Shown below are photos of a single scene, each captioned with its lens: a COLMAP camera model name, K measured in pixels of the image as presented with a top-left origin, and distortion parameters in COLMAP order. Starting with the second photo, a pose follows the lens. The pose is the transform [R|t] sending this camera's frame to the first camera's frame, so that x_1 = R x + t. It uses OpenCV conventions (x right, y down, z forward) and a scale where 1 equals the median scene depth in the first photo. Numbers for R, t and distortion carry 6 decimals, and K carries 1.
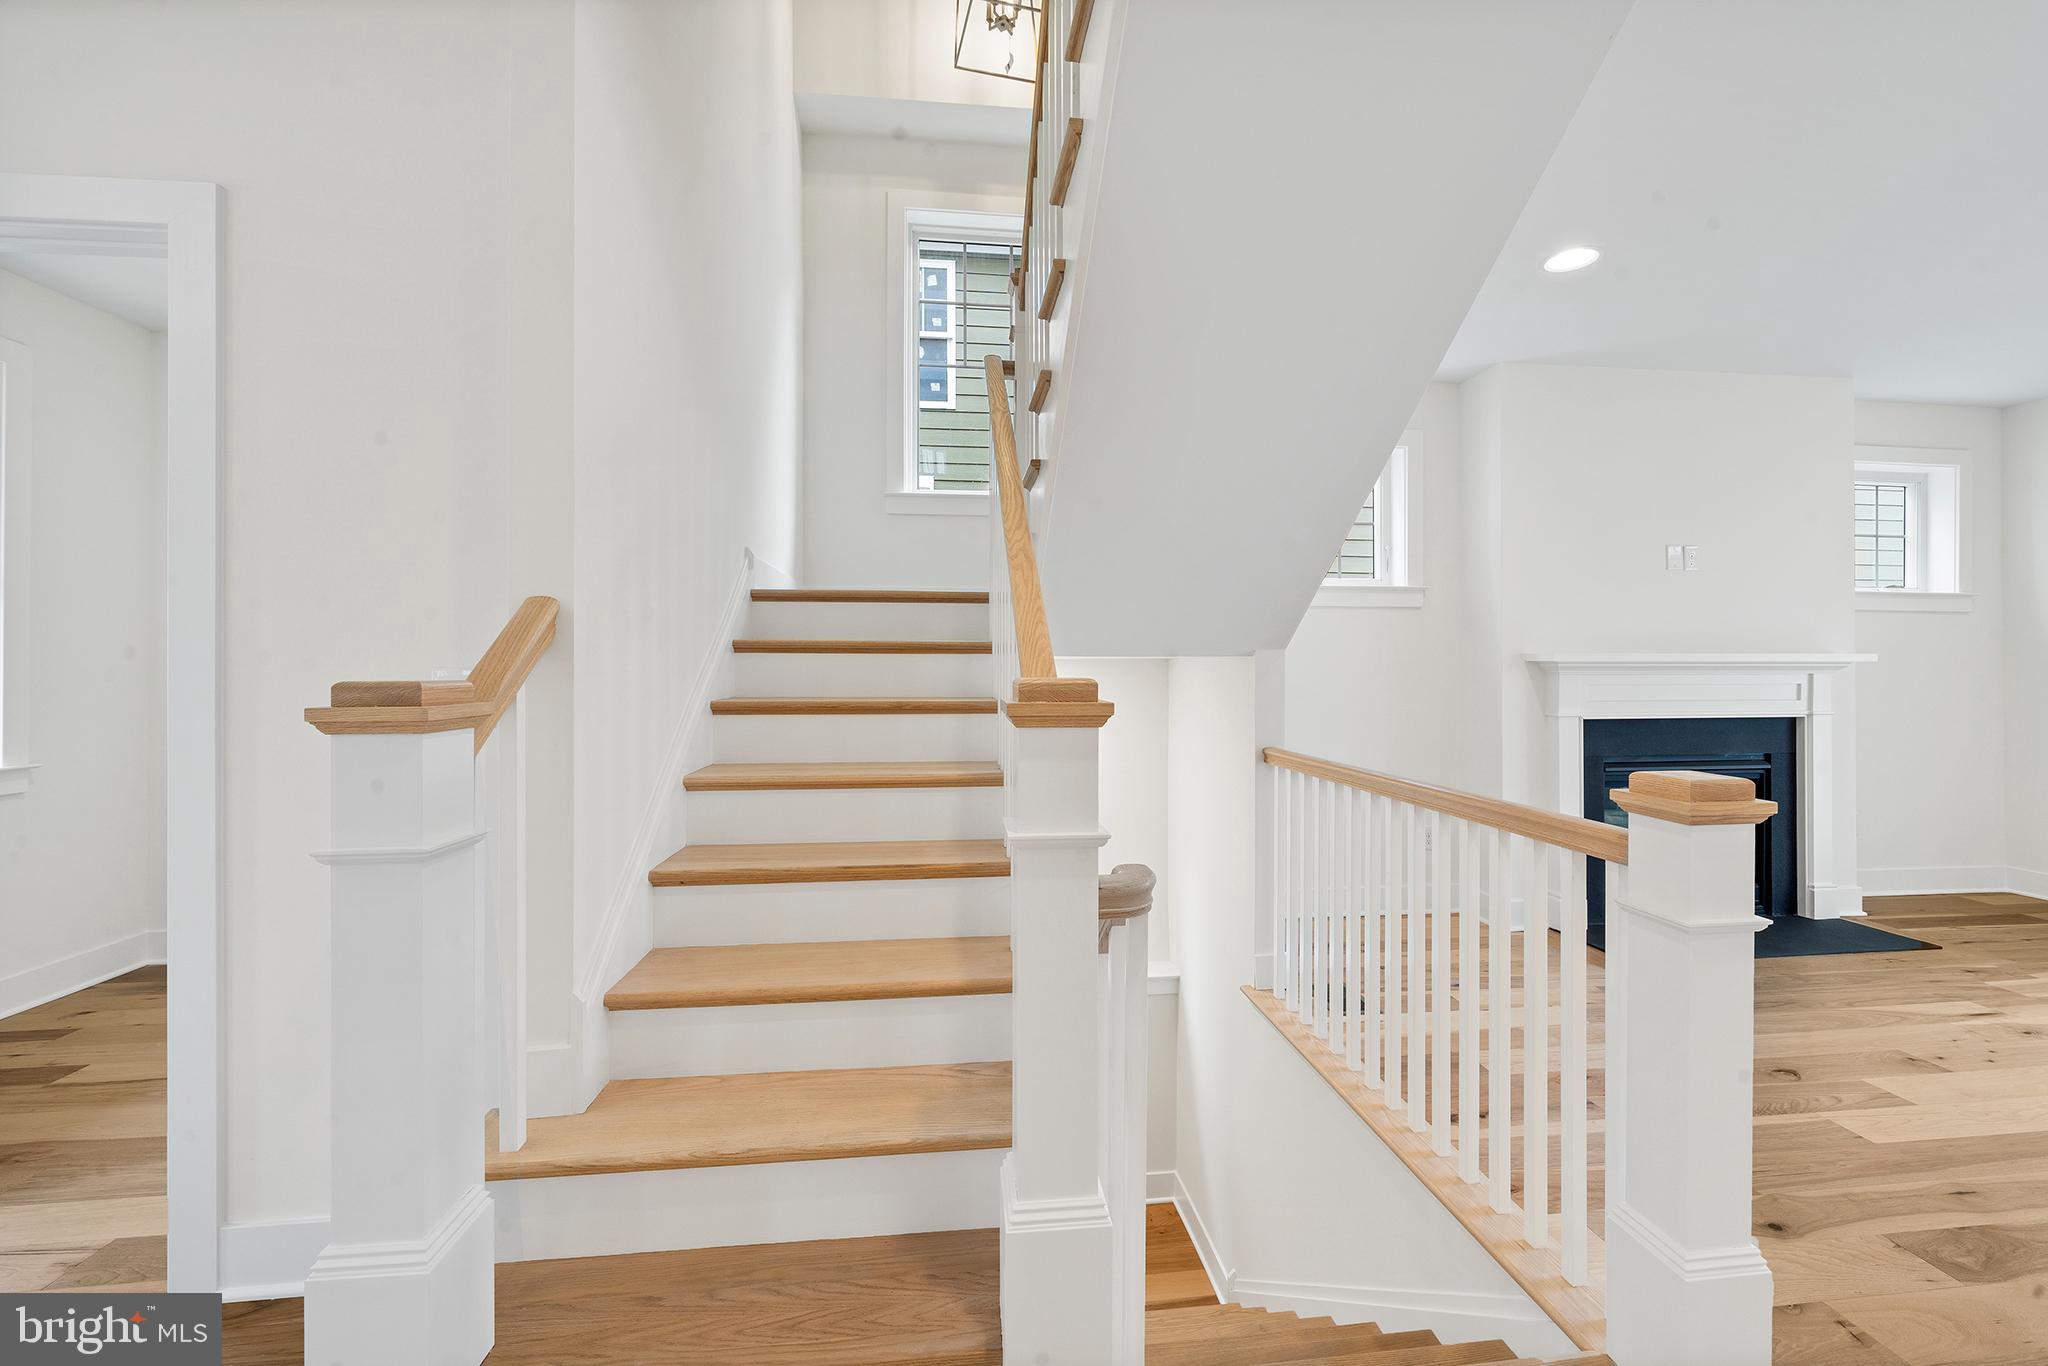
lens RADIAL K [[845.8, 0, 1027.8], [0, 845.8, 663.3], [0, 0, 1]] dist [-0.001768, -0.000250]
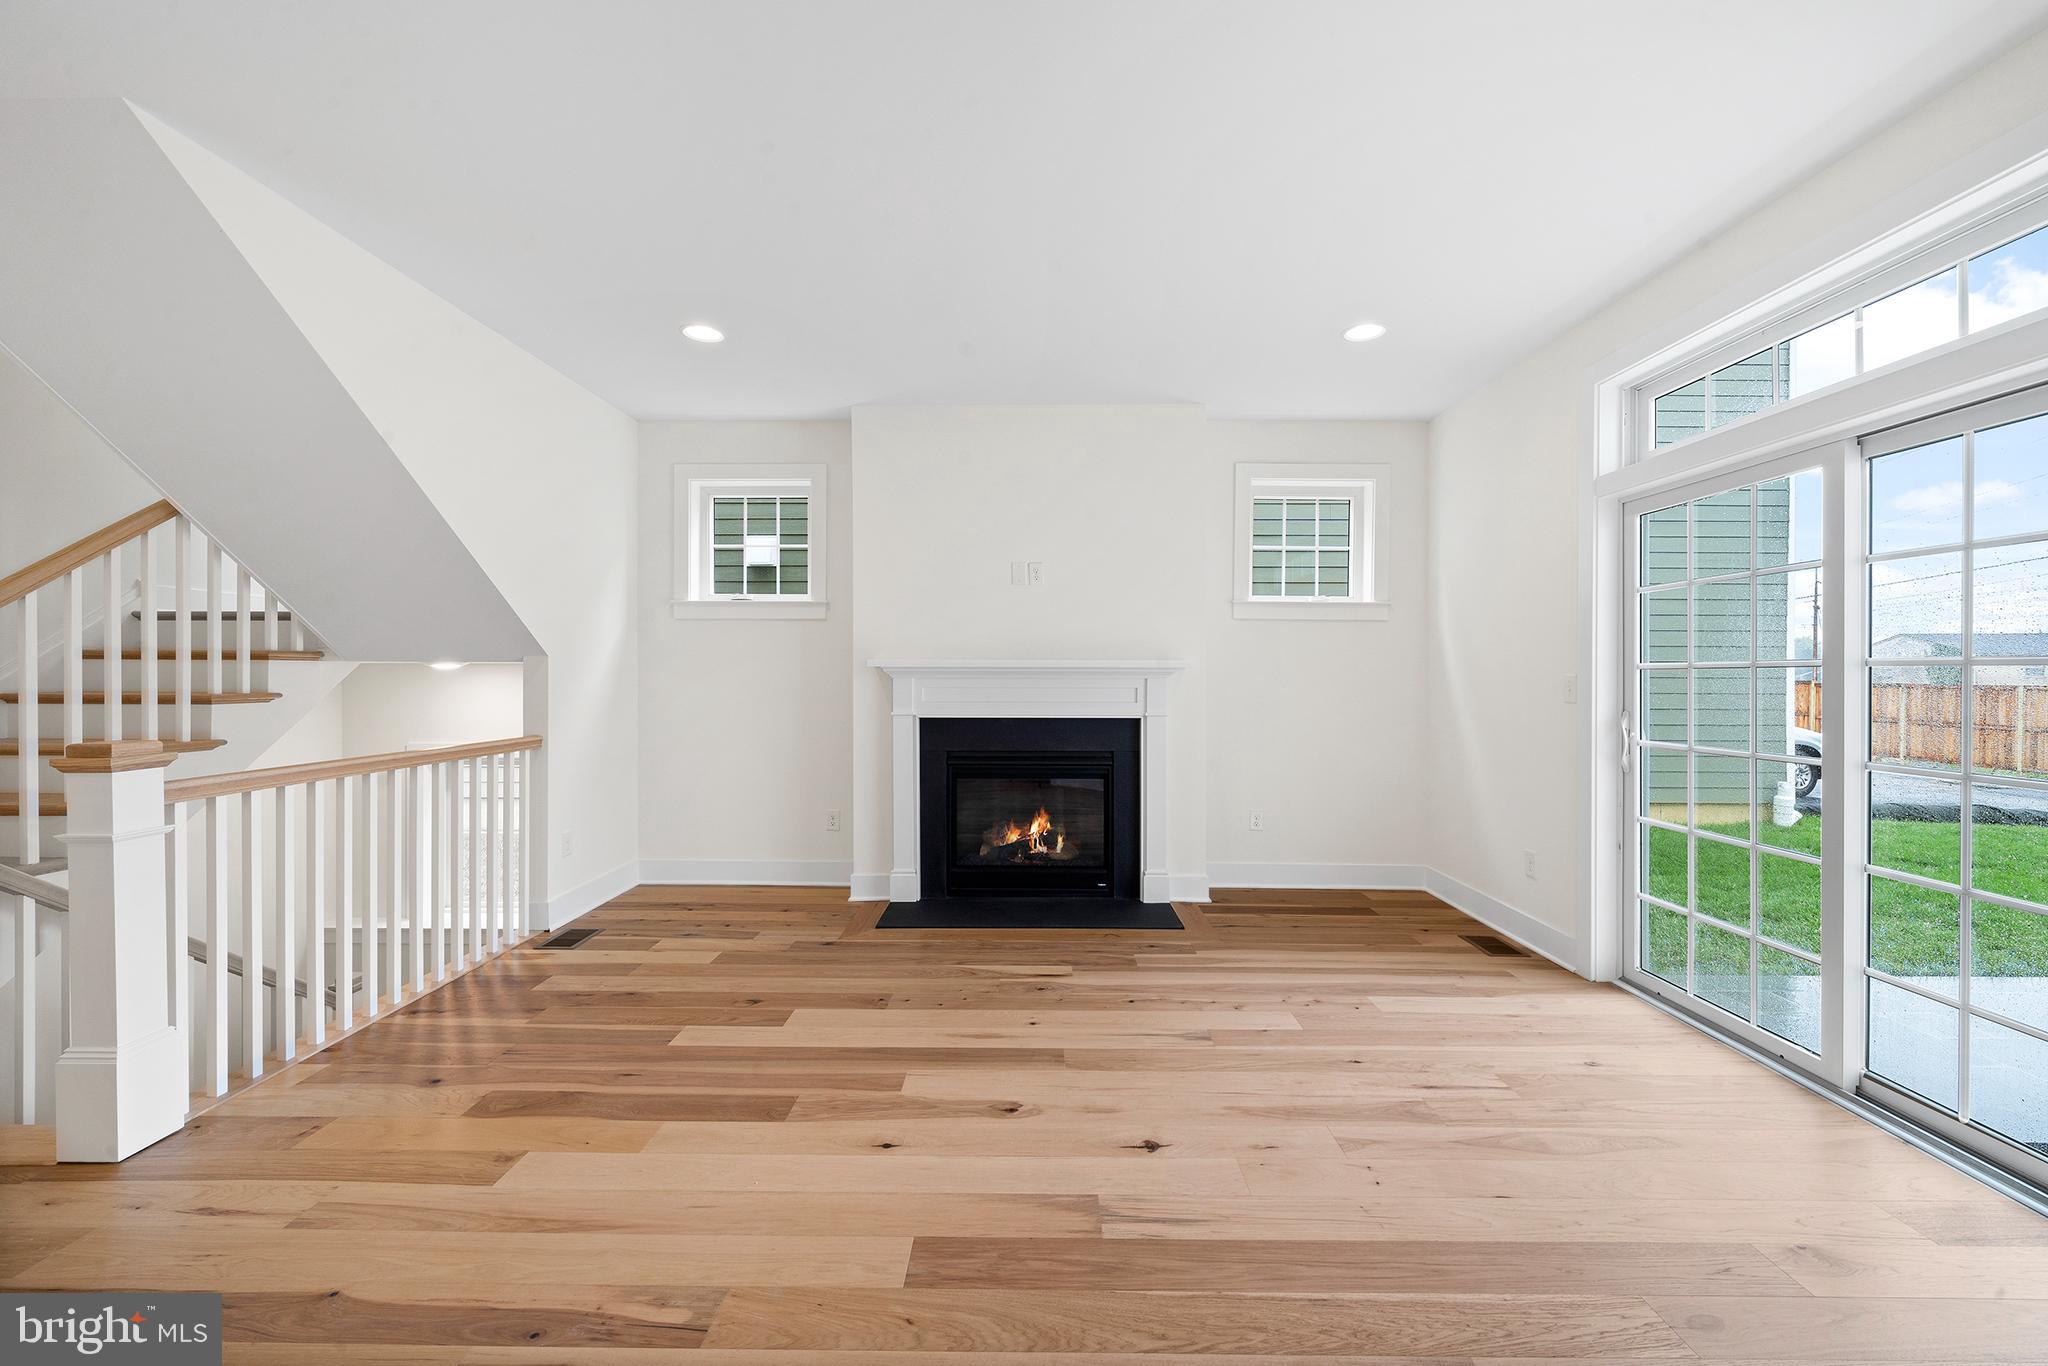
lens RADIAL K [[816.9, 0, 1027.2], [0, 816.9, 680.5], [0, 0, 1]] dist [0.000416, 0.000055]
pose [[0.989162, -0.000164, -0.146828, 0.969986], [-0.000187, 0.999997, -0.002375, 0.018384], [0.146828, 0.002376, 0.989159, -0.068585]]
